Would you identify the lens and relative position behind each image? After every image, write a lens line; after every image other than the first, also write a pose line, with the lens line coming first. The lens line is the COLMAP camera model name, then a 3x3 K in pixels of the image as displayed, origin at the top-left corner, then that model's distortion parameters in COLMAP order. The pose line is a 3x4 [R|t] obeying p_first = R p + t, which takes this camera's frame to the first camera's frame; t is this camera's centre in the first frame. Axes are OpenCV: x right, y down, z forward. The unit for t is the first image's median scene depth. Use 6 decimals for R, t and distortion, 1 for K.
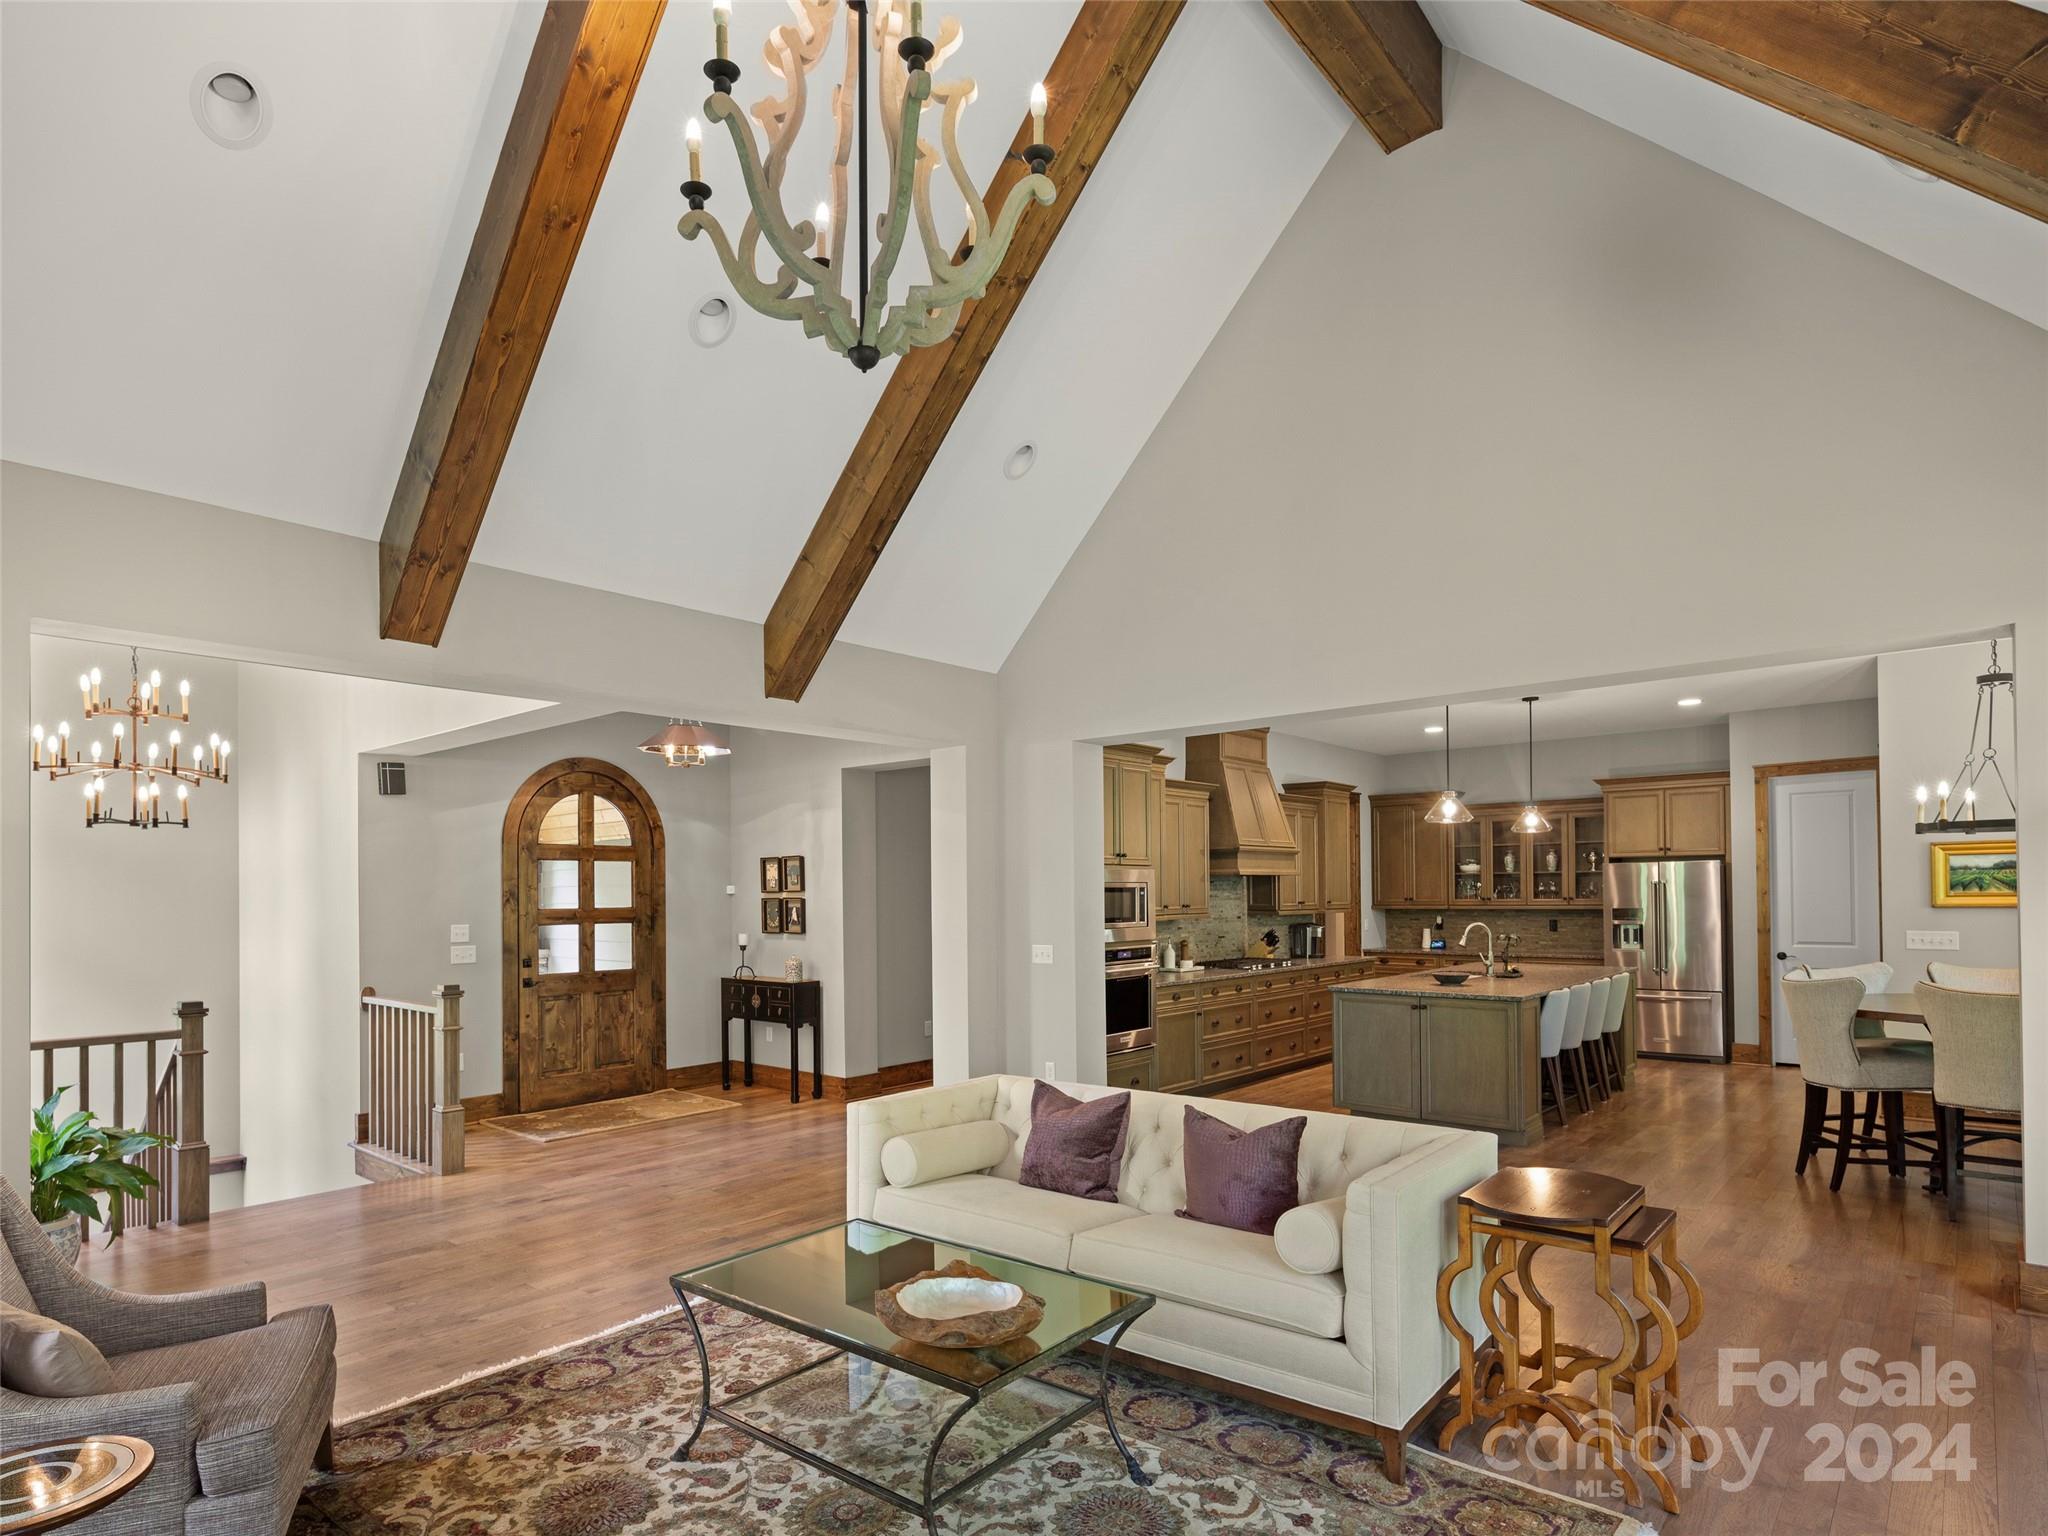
lens RADIAL K [[1120.7, 0, 979.8], [0, 1120.7, 890.8], [0, 0, 1]] dist [0.006214, -0.003061]
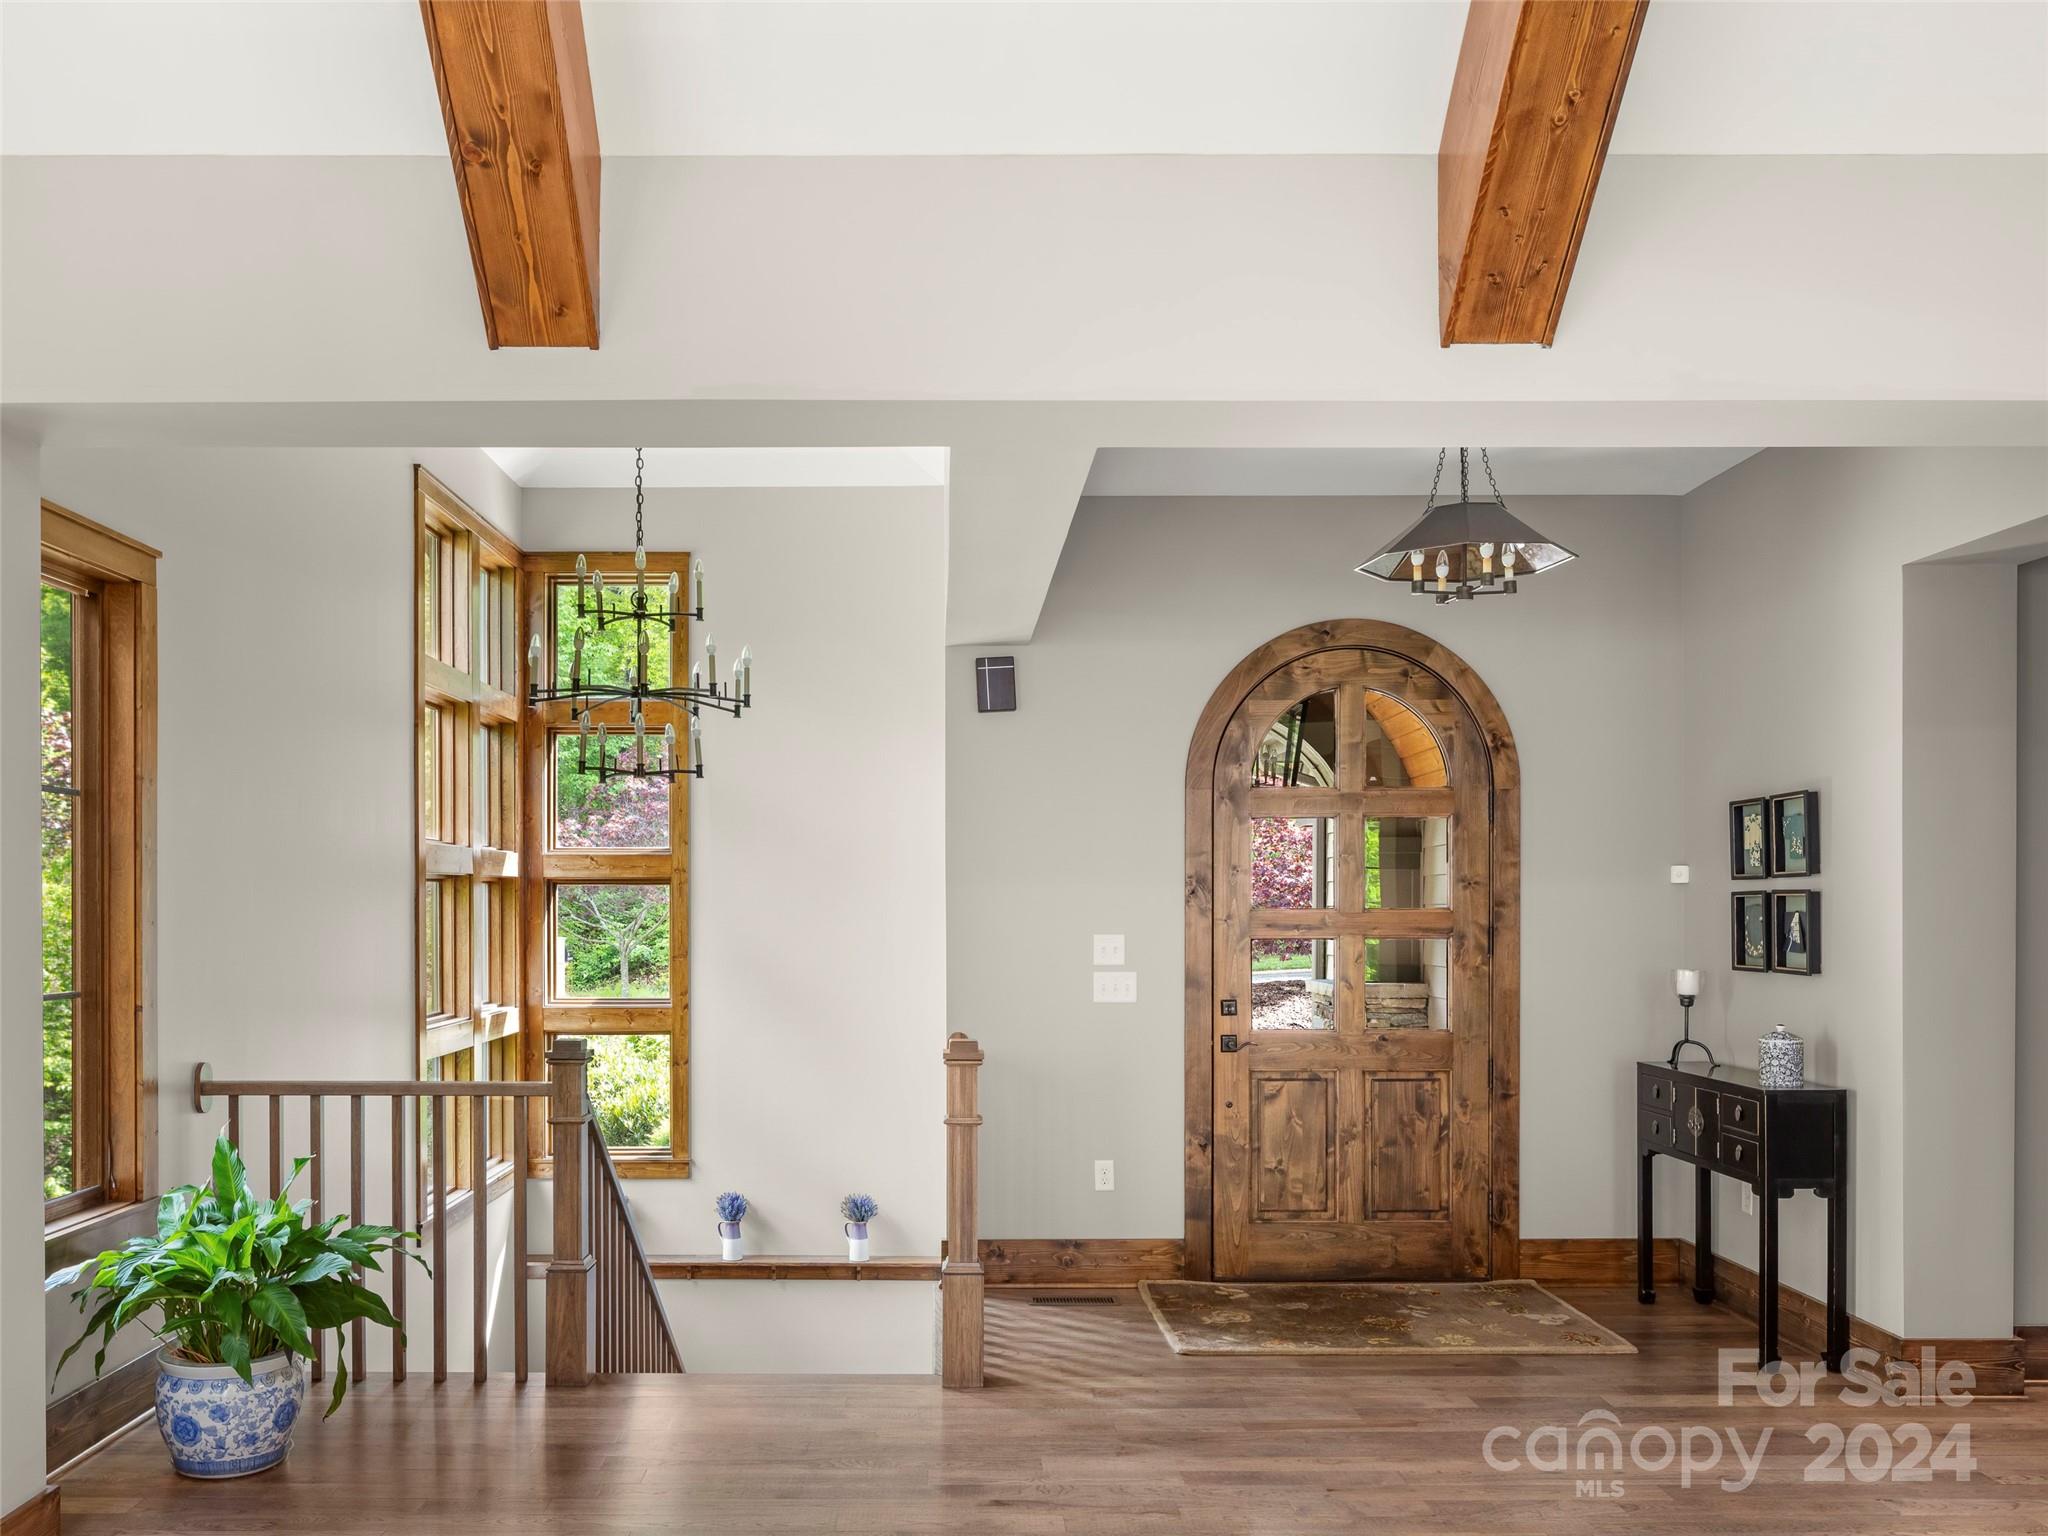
lens RADIAL K [[1571.8, 0, 925.3], [0, 1571.8, 907.7], [0, 0, 1]] dist [-0.004102, -0.005478]
pose [[0.663875, 0.006721, -0.747813, 0.064174], [-0.004018, 0.999977, 0.005420, 0.011657], [0.747832, -0.000593, 0.663887, 0.358965]]
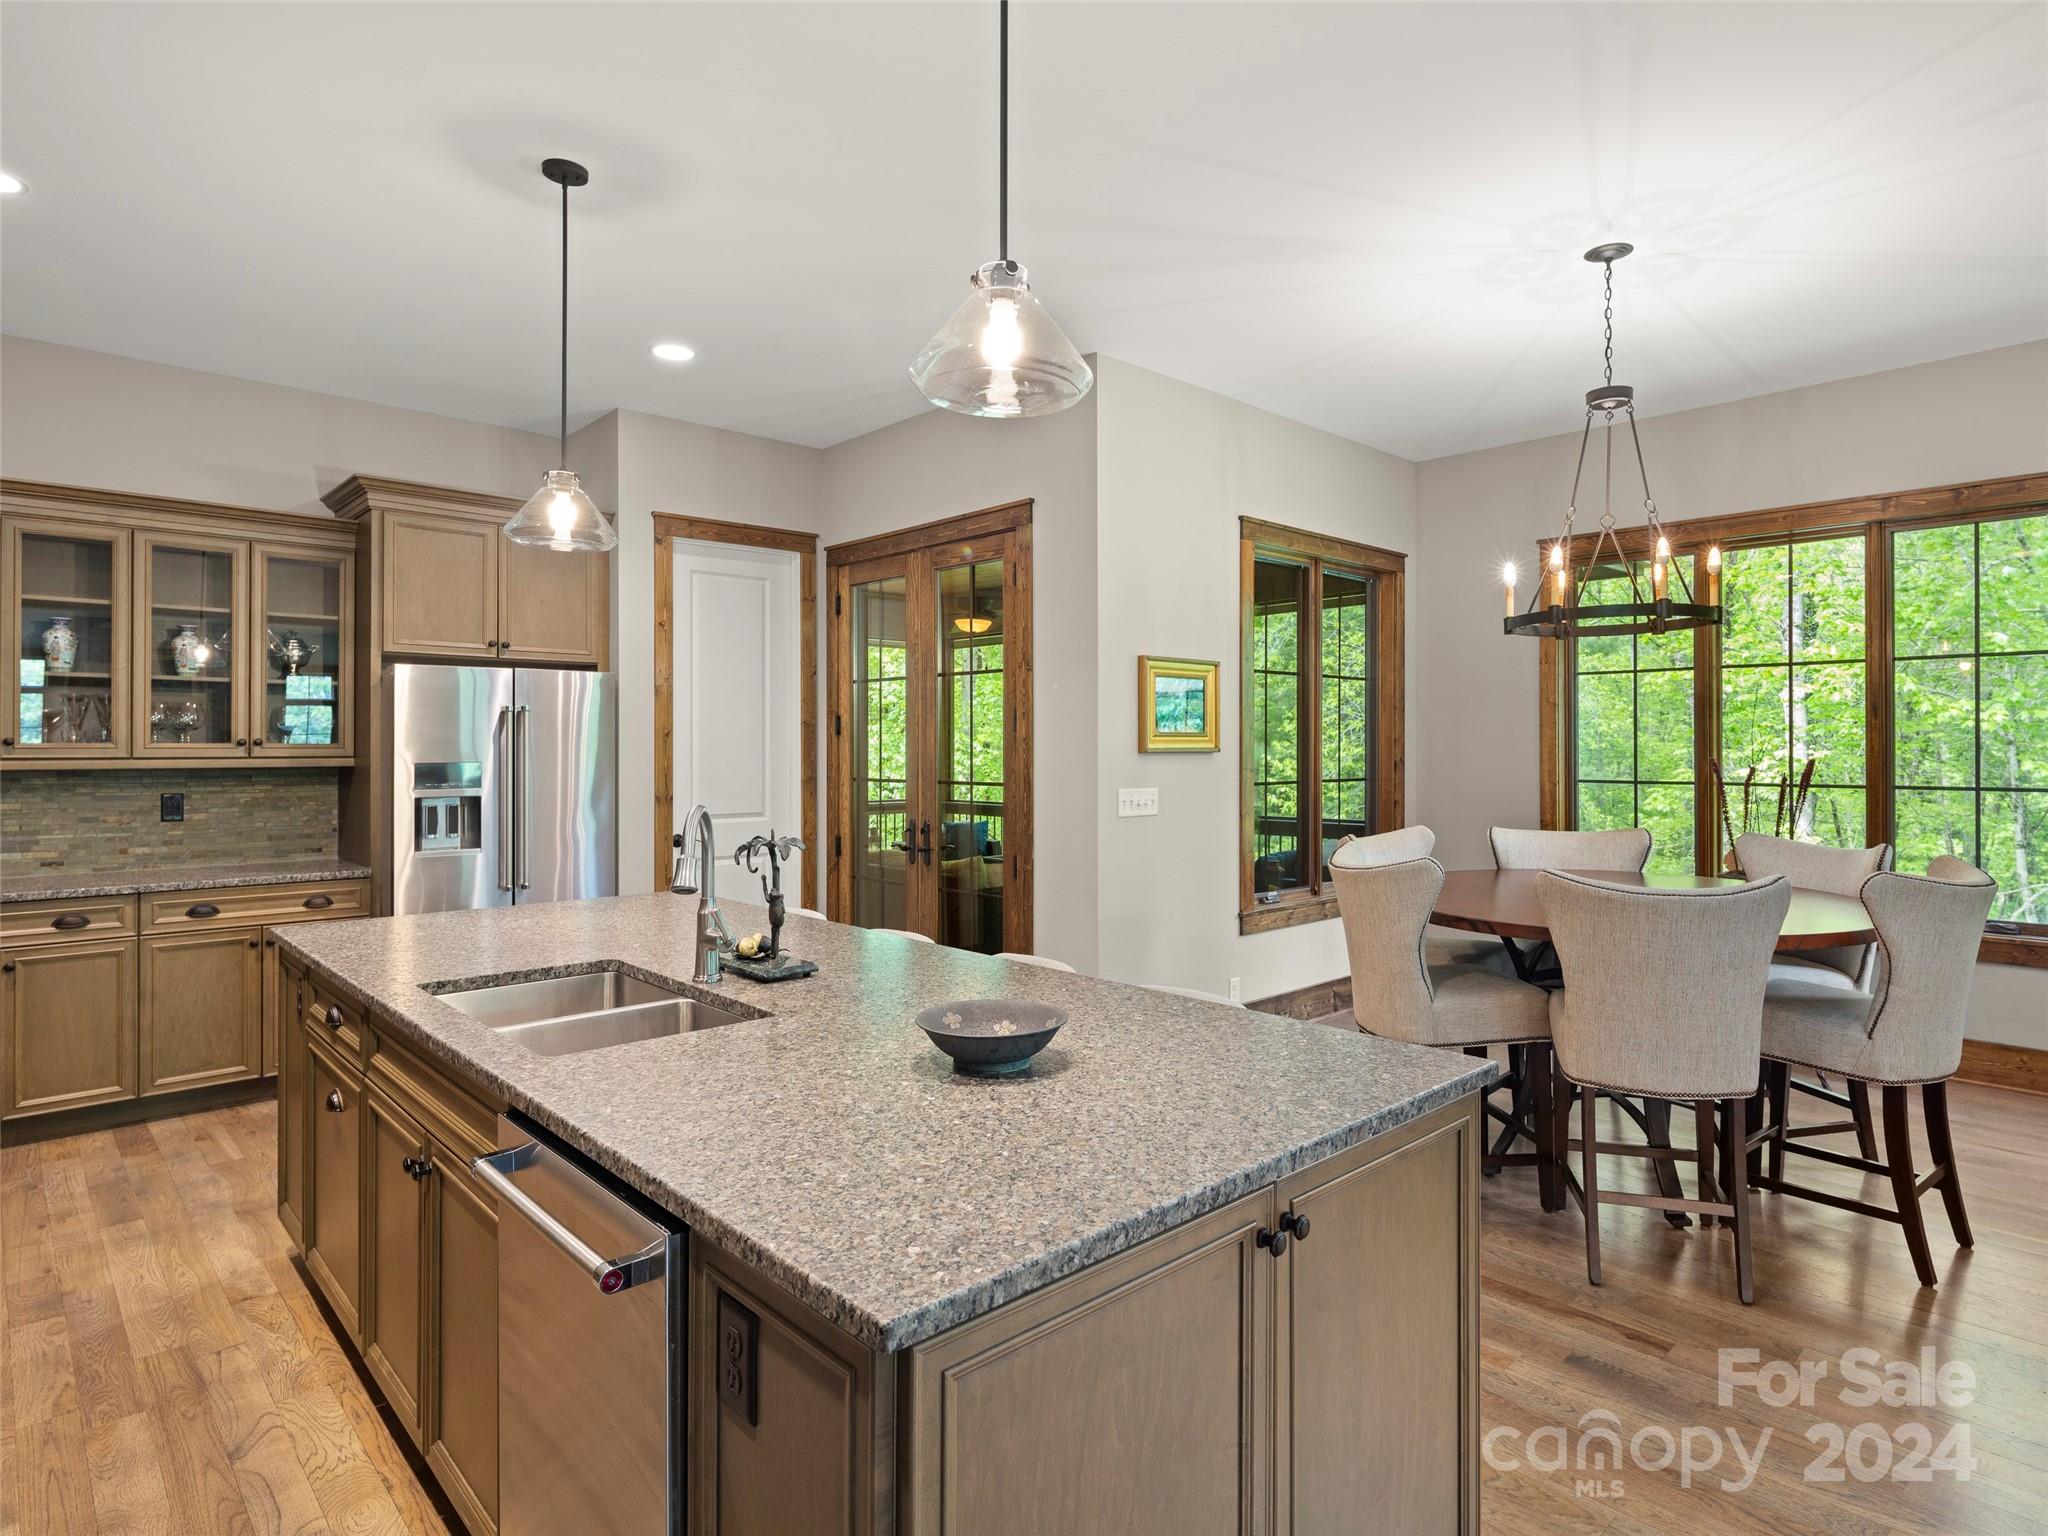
lens RADIAL K [[1120.7, 0, 1021.2], [0, 1120.7, 771.8], [0, 0, 1]] dist [0.006214, -0.003061]
pose [[0.081142, -0.009409, 0.996658, 0.147097], [-0.002832, 0.999949, 0.009671, 0.016092], [-0.996699, -0.003608, 0.081111, 0.833156]]
